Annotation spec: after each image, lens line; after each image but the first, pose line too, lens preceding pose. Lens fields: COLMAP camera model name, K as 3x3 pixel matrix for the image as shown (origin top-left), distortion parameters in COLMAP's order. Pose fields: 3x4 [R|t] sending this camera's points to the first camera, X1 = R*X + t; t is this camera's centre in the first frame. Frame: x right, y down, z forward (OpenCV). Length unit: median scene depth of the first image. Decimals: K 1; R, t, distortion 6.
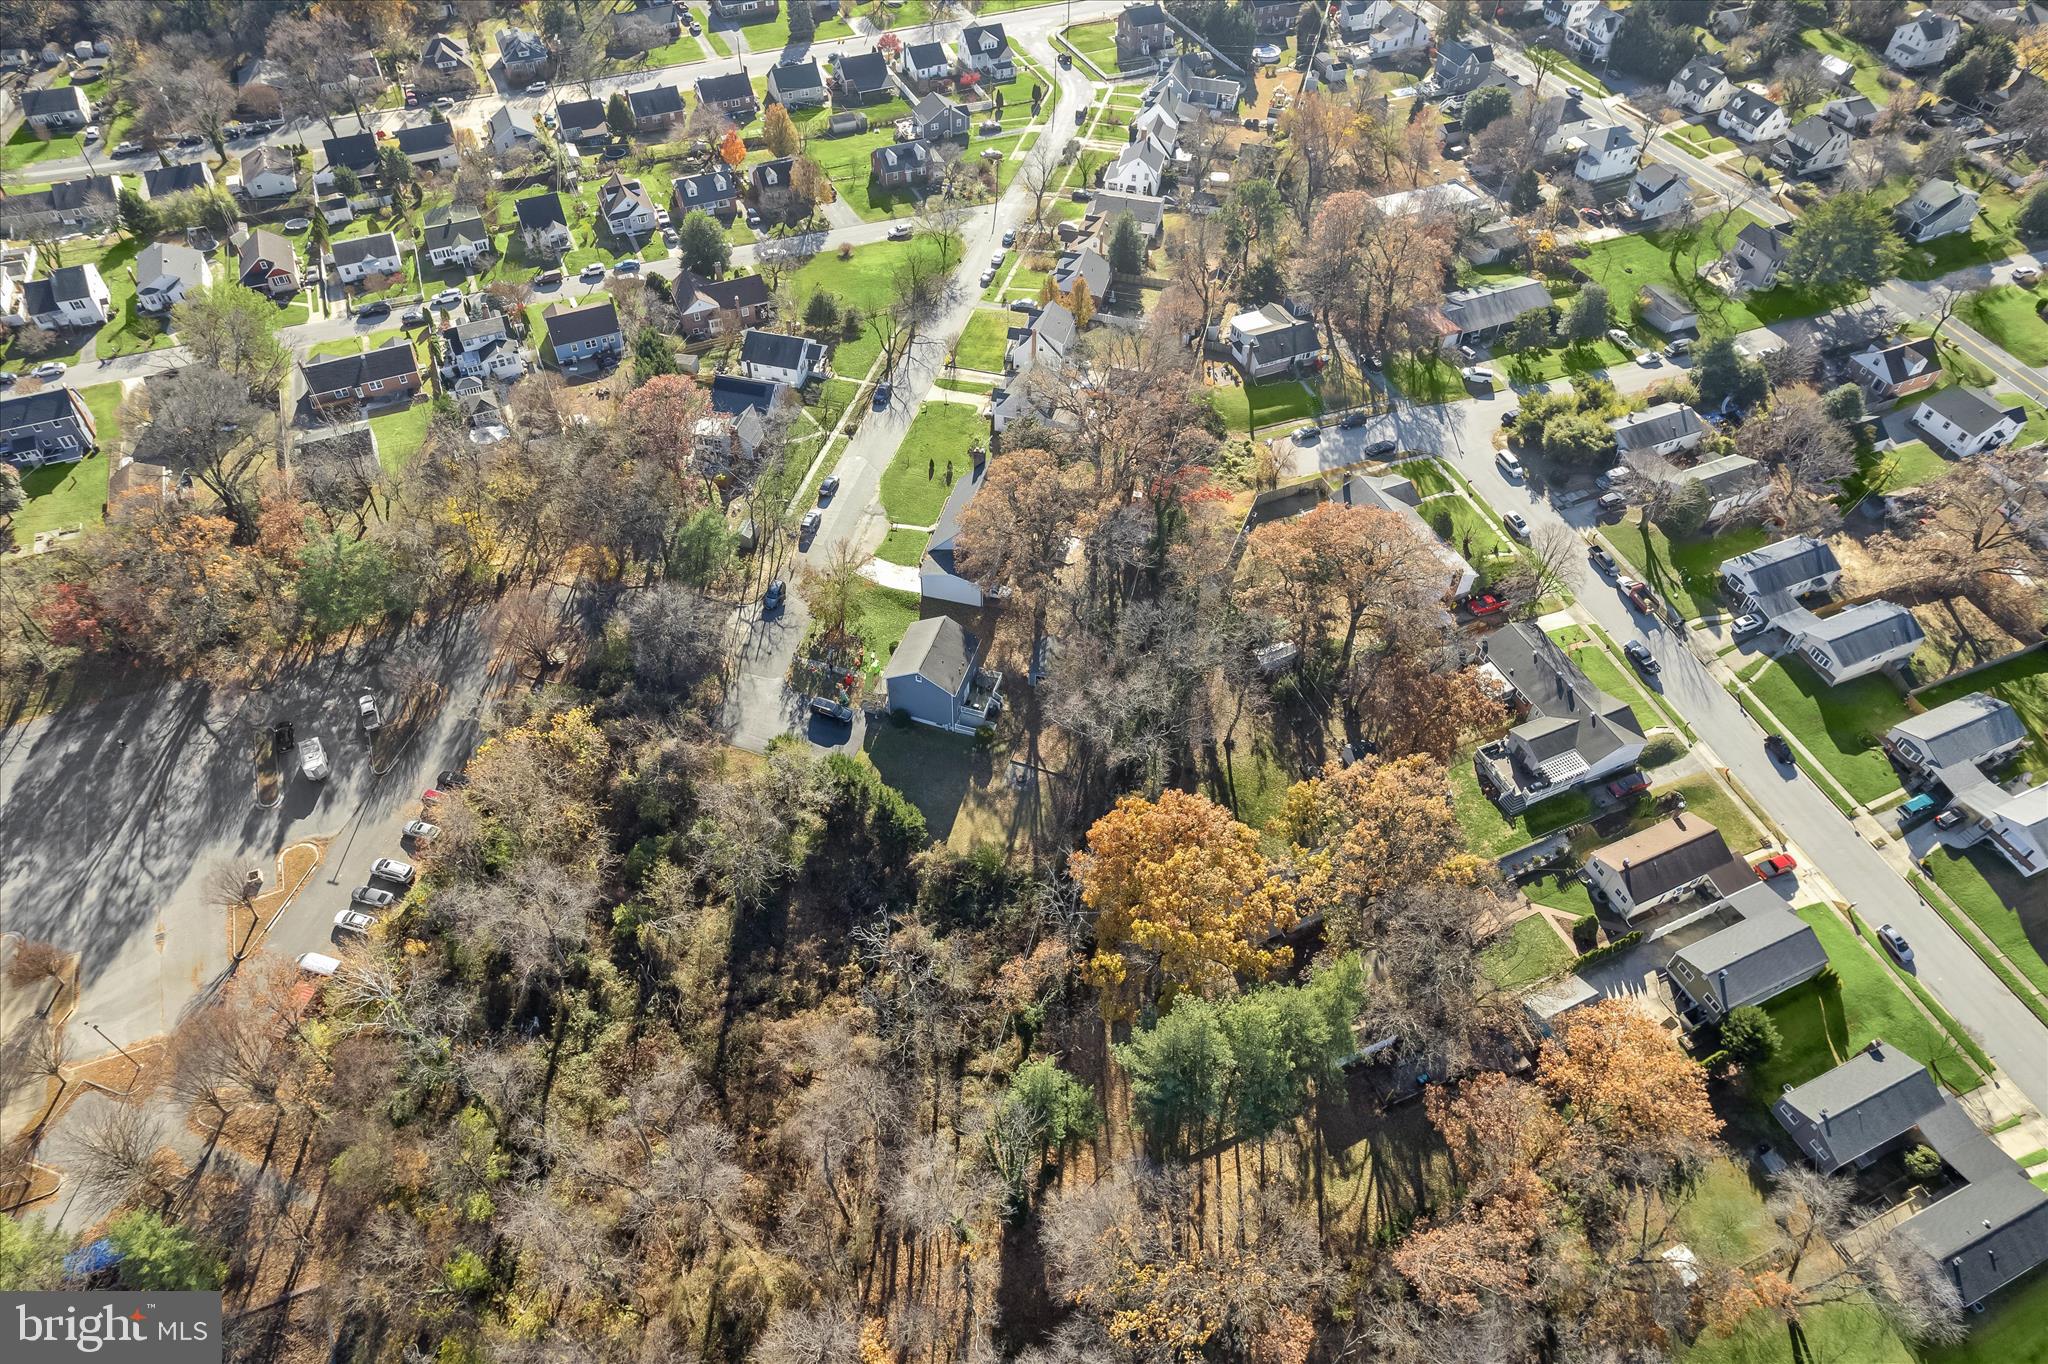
lens RADIAL K [[1329.3, 0, 1036.2], [0, 1329.3, 680.9], [0, 0, 1]] dist [-0.077952, 0.077174]
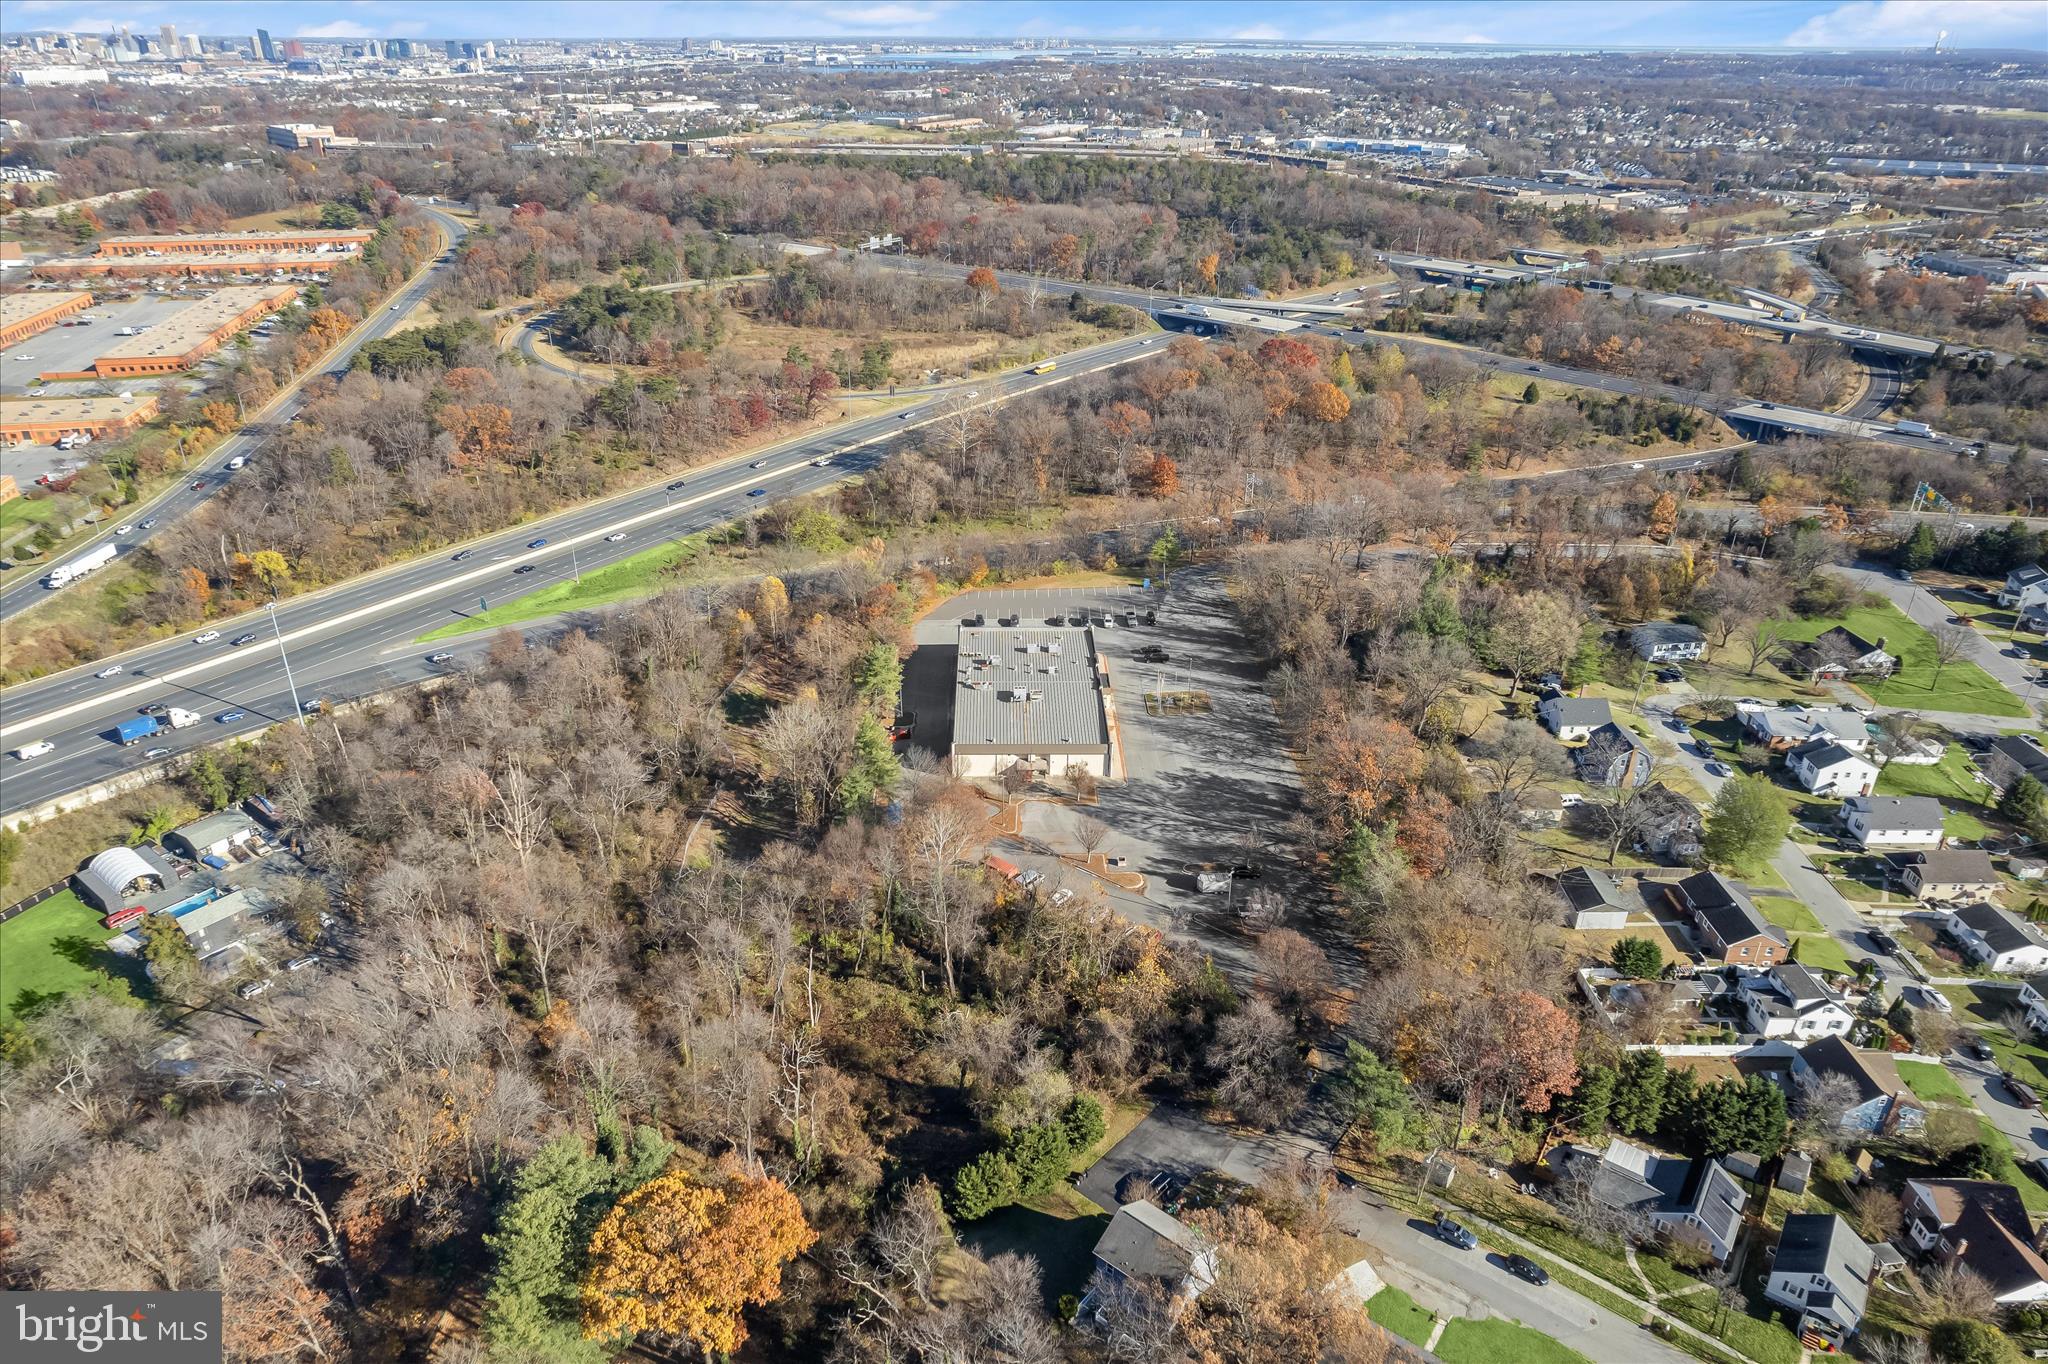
lens RADIAL K [[1329.3, 0, 1010.1], [0, 1329.3, 693.8], [0, 0, 1]] dist [-0.077952, 0.077174]
pose [[-0.389159, 0.418205, -0.820767, 0.531489], [-0.694177, 0.452566, 0.559734, -0.615924], [0.605535, 0.787584, 0.114188, 0.557665]]
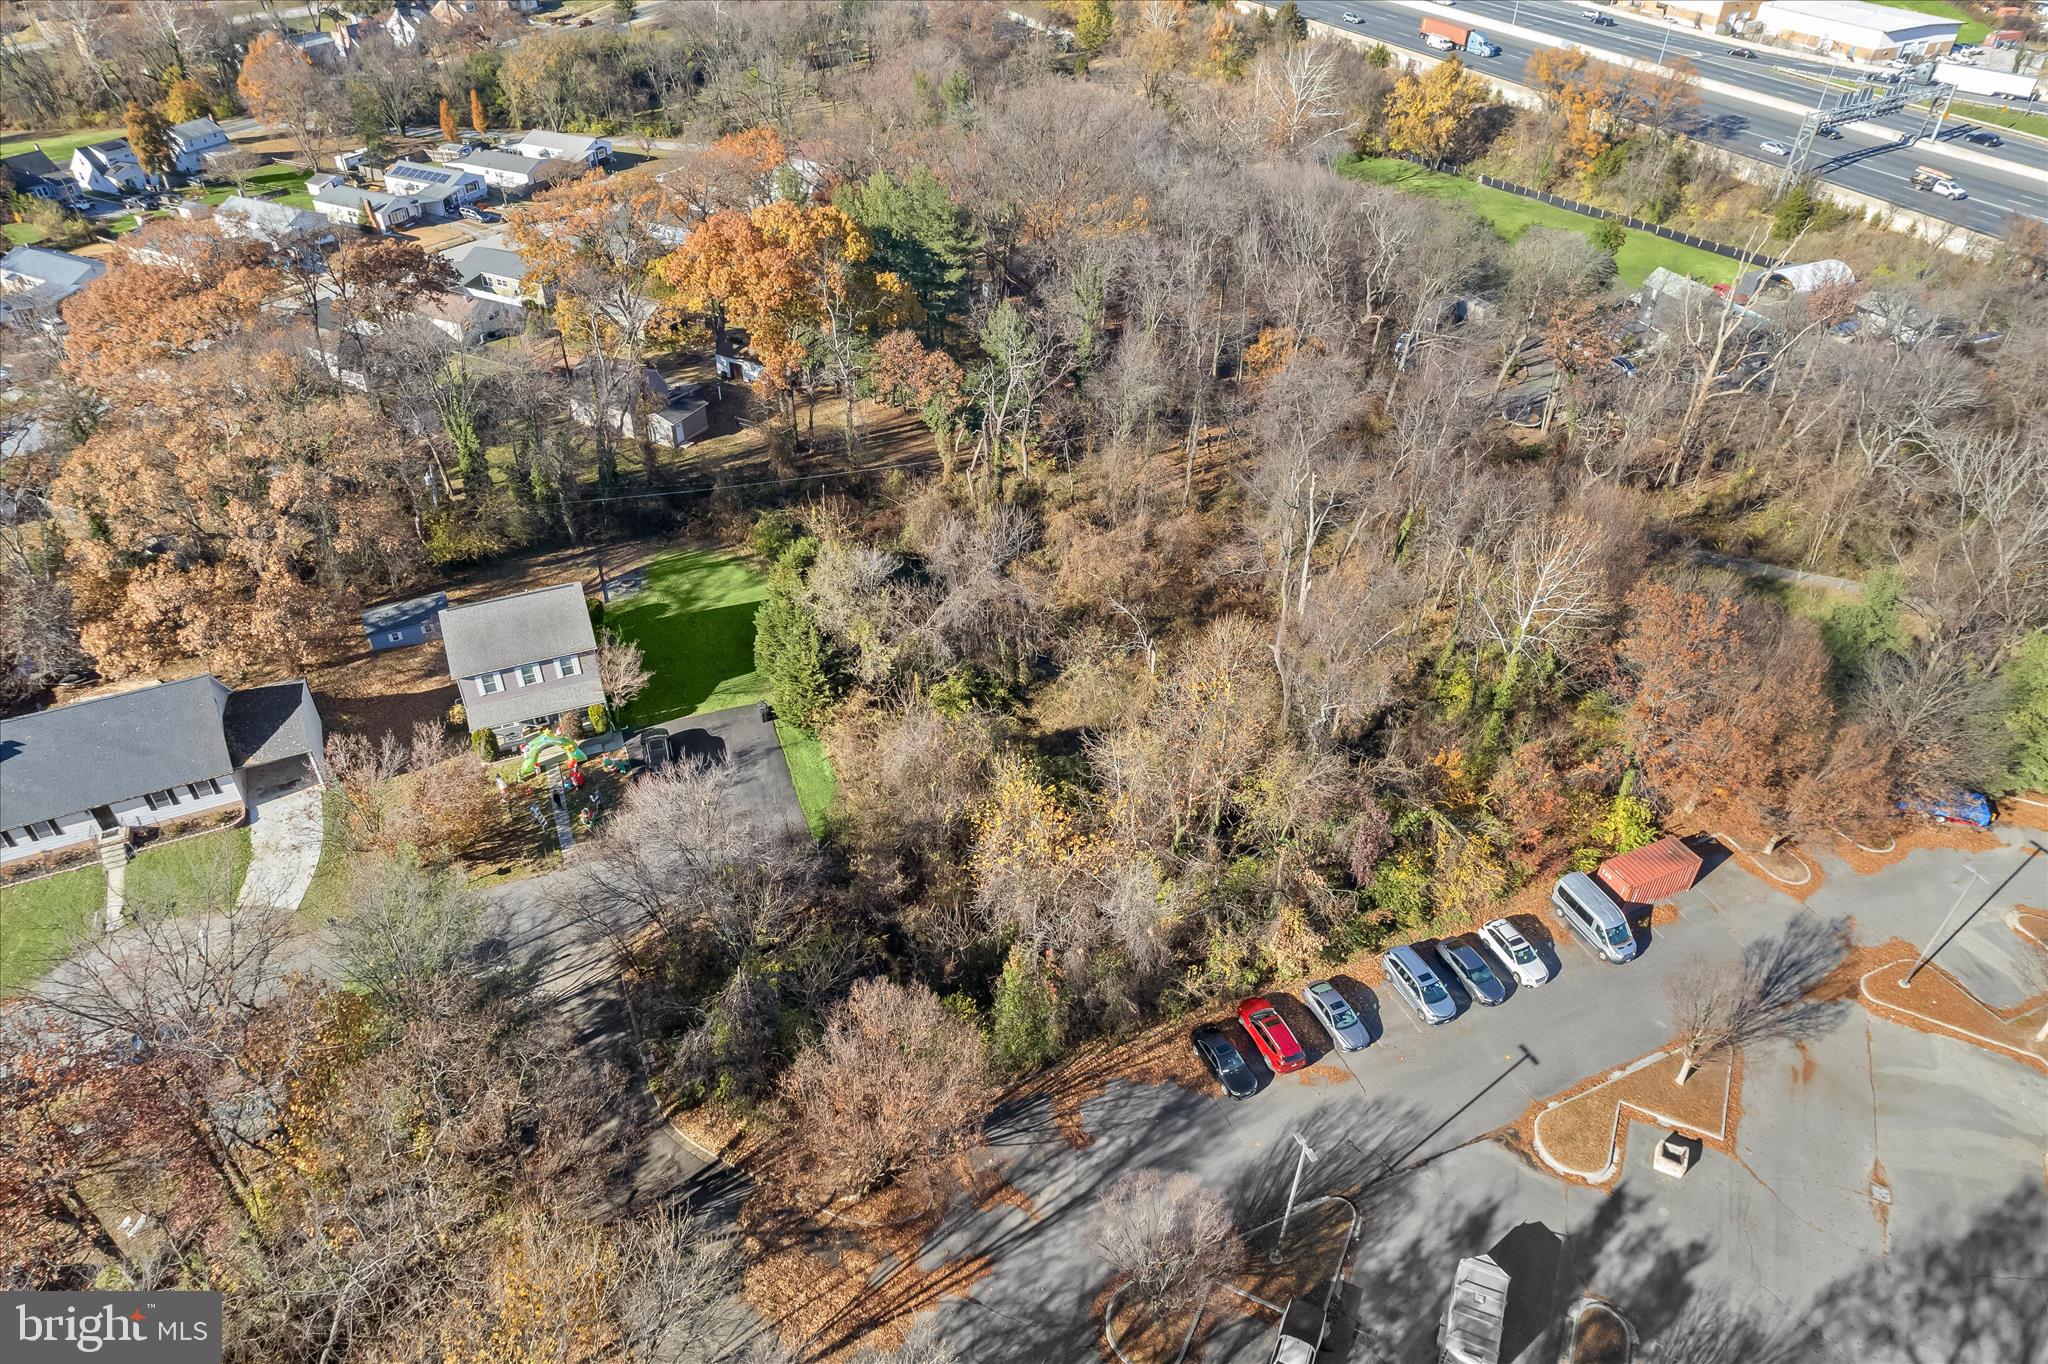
lens RADIAL K [[1329.3, 0, 1012.2], [0, 1329.3, 674.1], [0, 0, 1]] dist [-0.077952, 0.077174]
pose [[-0.637029, -0.481534, 0.601929, -0.591906], [0.561065, 0.245815, 0.790431, -0.360419], [-0.528583, 0.841249, 0.113580, 0.847767]]
